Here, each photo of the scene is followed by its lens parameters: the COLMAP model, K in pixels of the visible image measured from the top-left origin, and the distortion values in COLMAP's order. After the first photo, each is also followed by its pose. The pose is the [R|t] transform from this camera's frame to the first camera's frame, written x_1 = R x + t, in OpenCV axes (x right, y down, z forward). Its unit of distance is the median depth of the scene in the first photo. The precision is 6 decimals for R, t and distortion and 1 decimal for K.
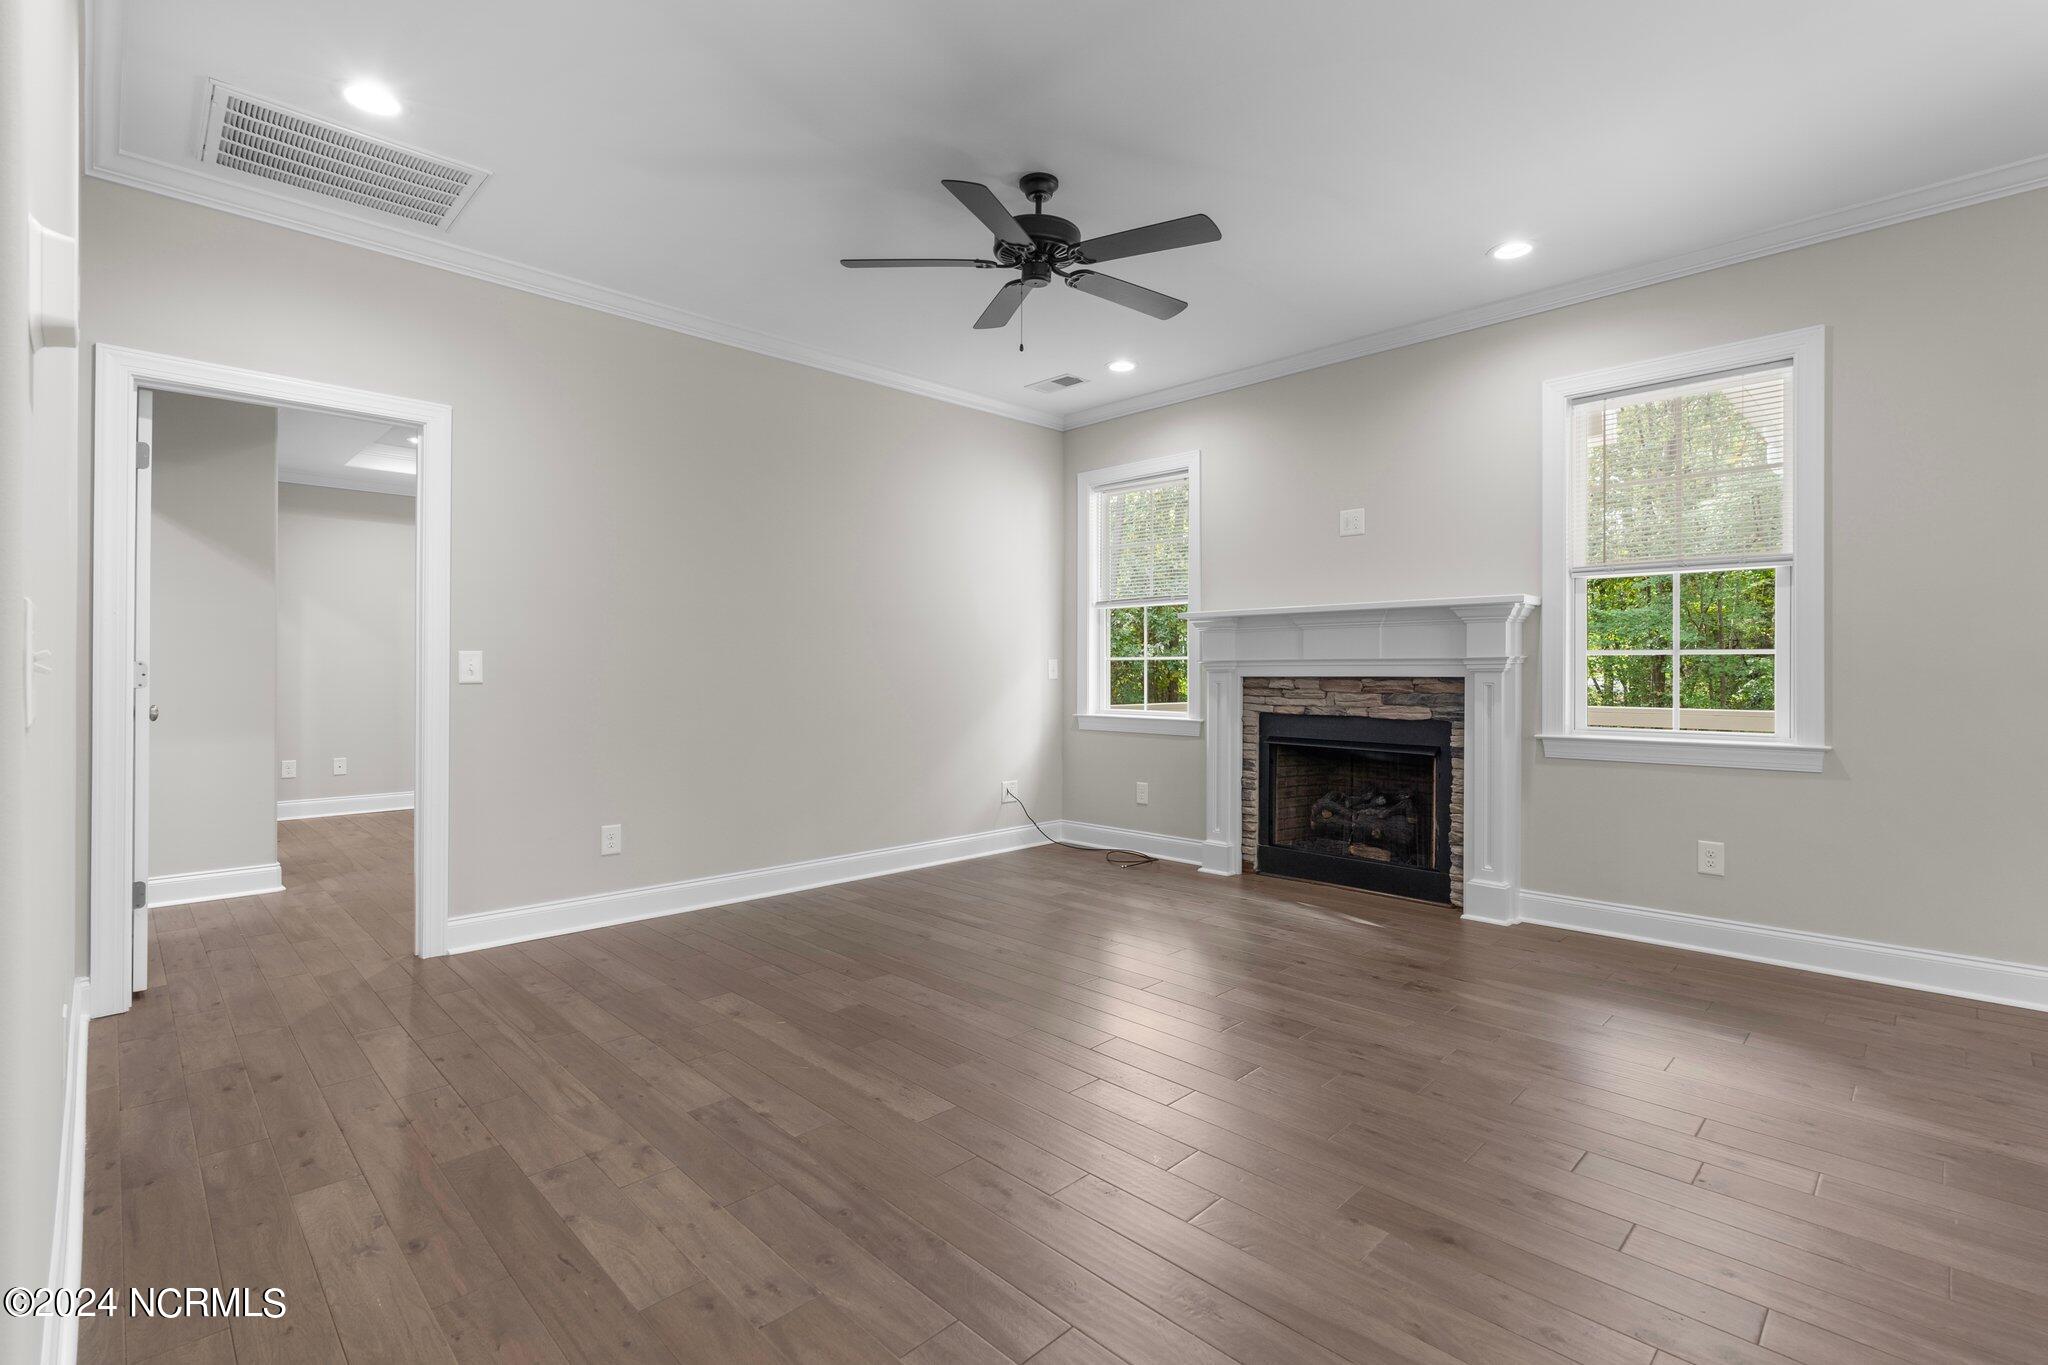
lens RADIAL K [[924.1, 0, 1022.5], [0, 924.1, 680.7], [0, 0, 1]] dist [-0.000668, -0.000131]
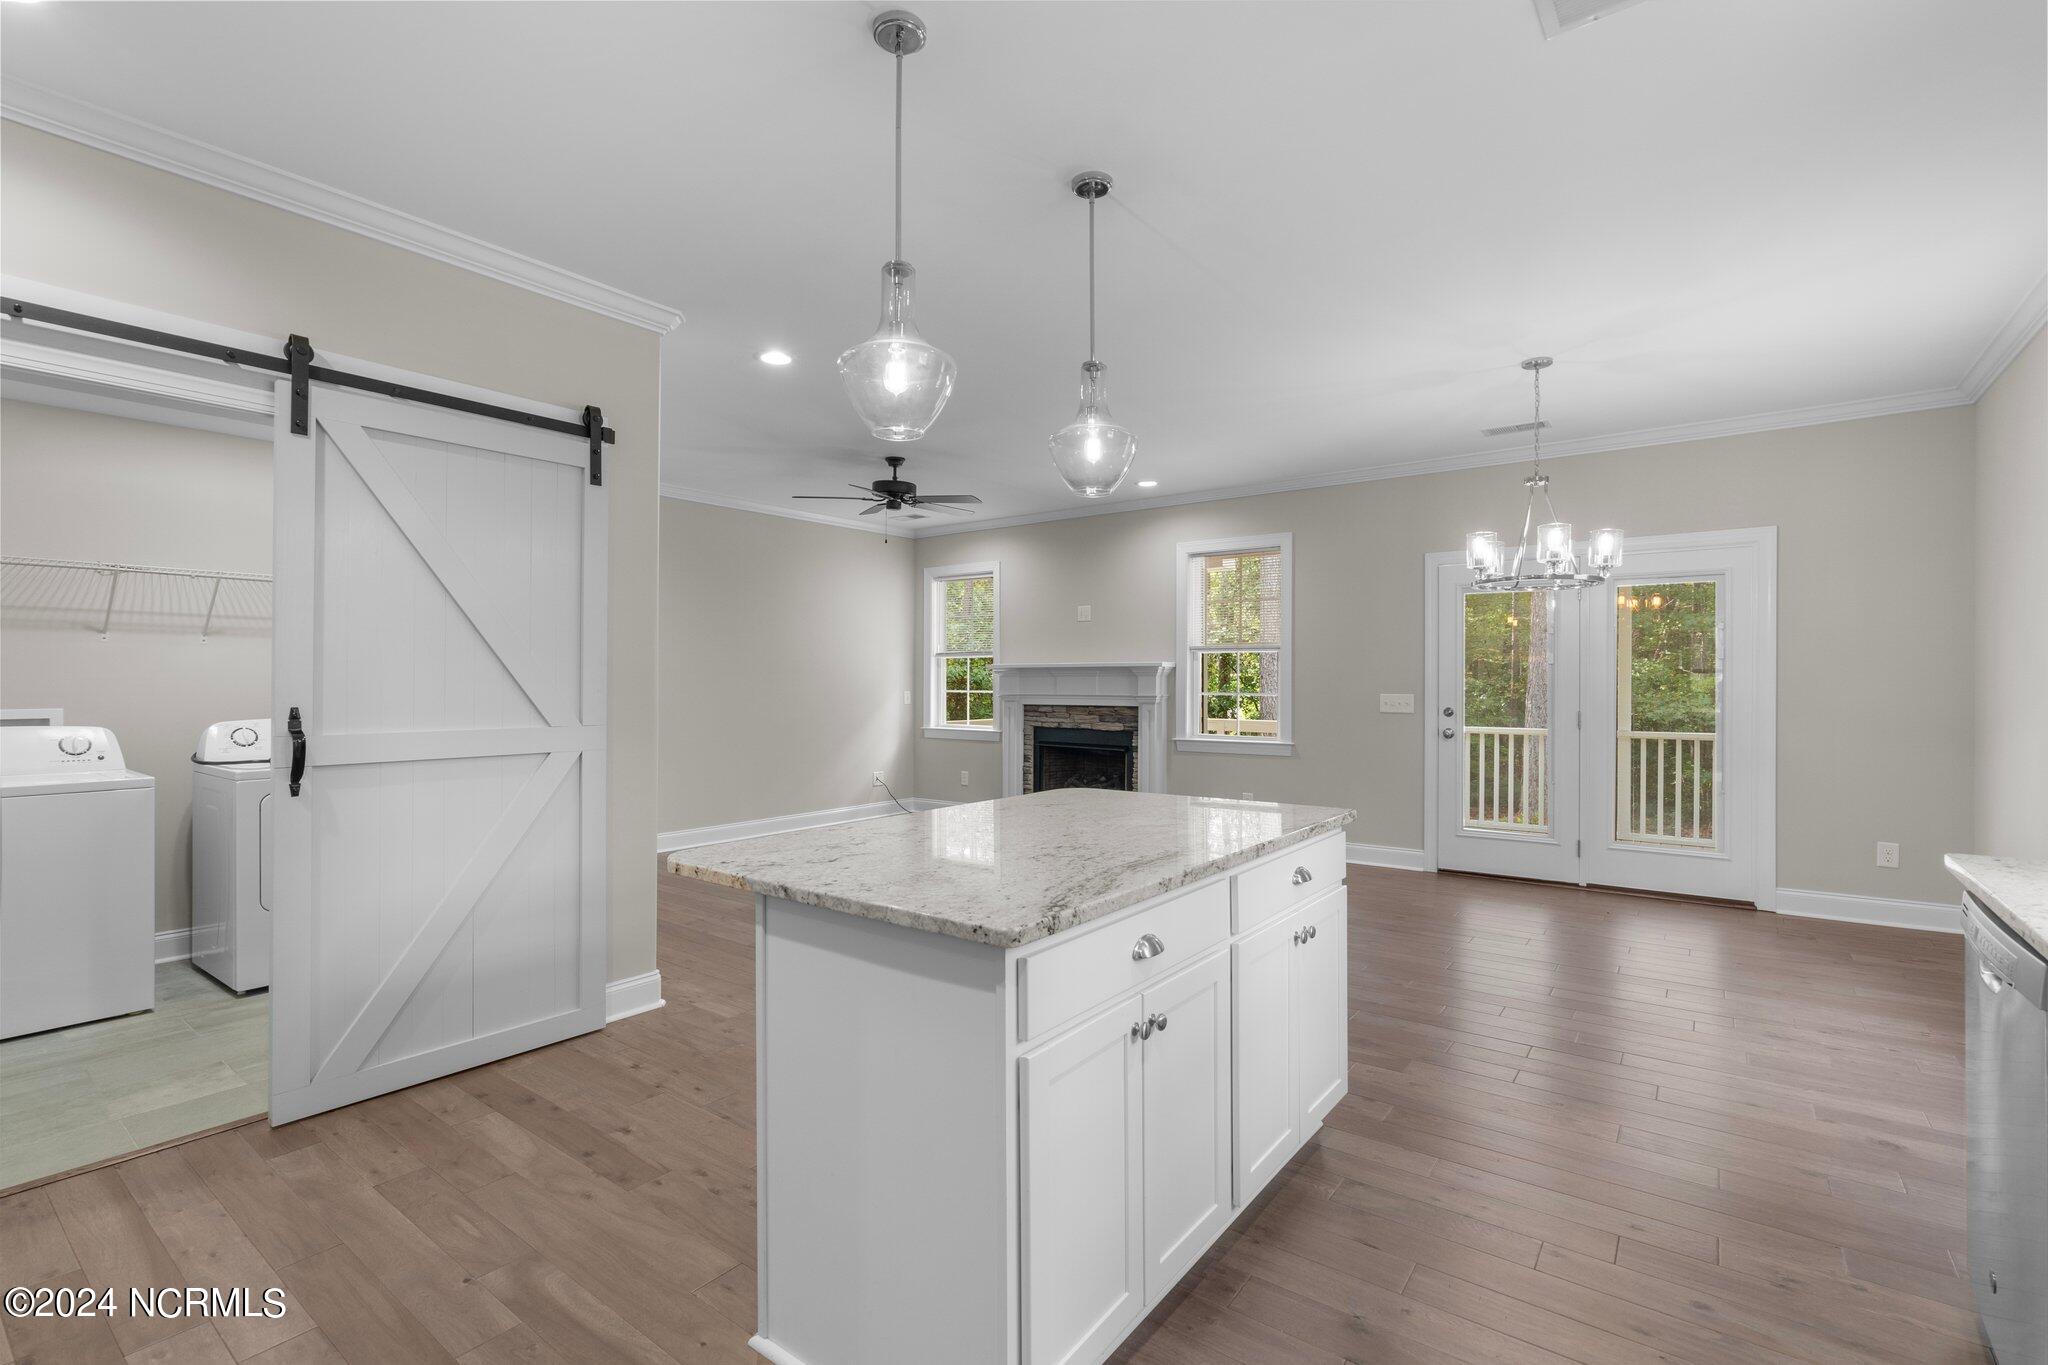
lens RADIAL K [[924.1, 0, 1022.5], [0, 924.1, 680.7], [0, 0, 1]] dist [-0.000668, -0.000131]
pose [[0.989635, 0.001665, 0.143597, 0.002734], [-0.000288, 0.999954, -0.009610, -0.034445], [-0.143607, 0.009469, 0.989590, -0.689573]]
